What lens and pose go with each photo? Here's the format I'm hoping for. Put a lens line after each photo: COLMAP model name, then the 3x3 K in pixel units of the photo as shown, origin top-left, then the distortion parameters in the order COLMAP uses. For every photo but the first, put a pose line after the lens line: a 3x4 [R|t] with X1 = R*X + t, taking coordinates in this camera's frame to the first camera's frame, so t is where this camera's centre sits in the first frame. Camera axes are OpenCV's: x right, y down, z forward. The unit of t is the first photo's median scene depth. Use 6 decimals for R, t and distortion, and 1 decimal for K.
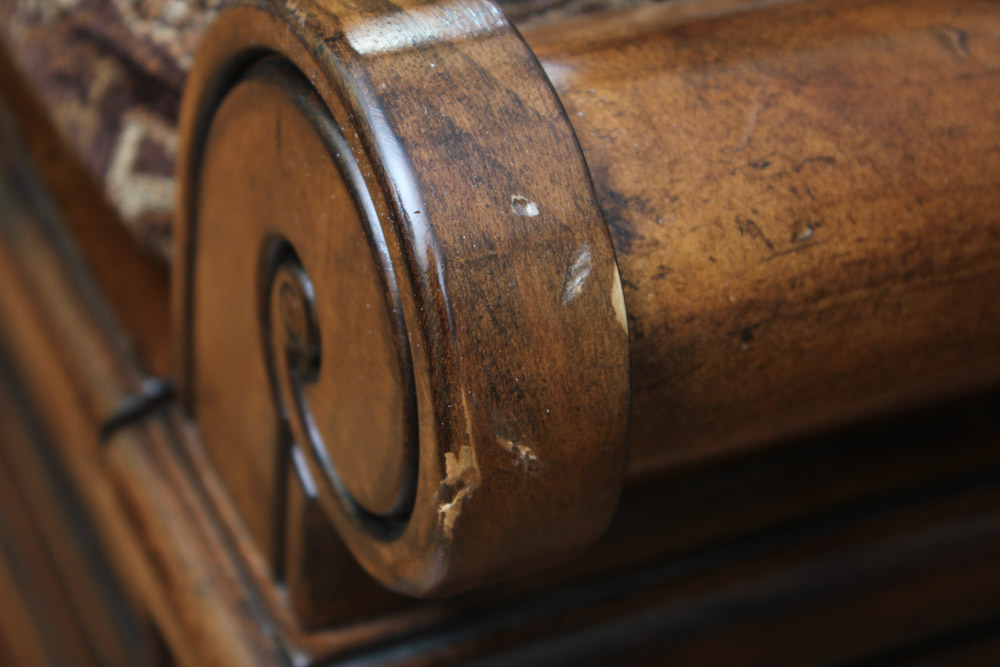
lens RADIAL K [[2360.7, 0, 500.0], [0, 2360.7, 333.5], [0, 0, 1]] dist [0.023167, 0.284199]
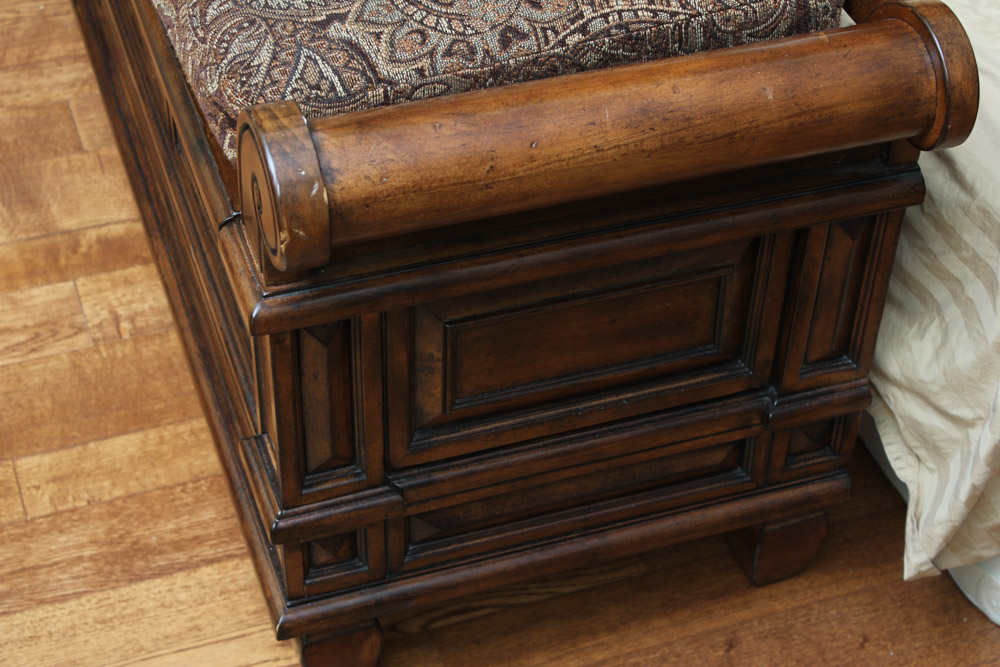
lens RADIAL K [[1932.0, 0, 500.0], [0, 1932.0, 333.5], [0, 0, 1]] dist [-0.012594, -0.067380]
pose [[0.993620, 0.045948, -0.102995, 0.646811], [-0.037614, 0.995968, 0.081449, -0.055911], [0.106323, -0.077055, 0.991342, -2.085628]]
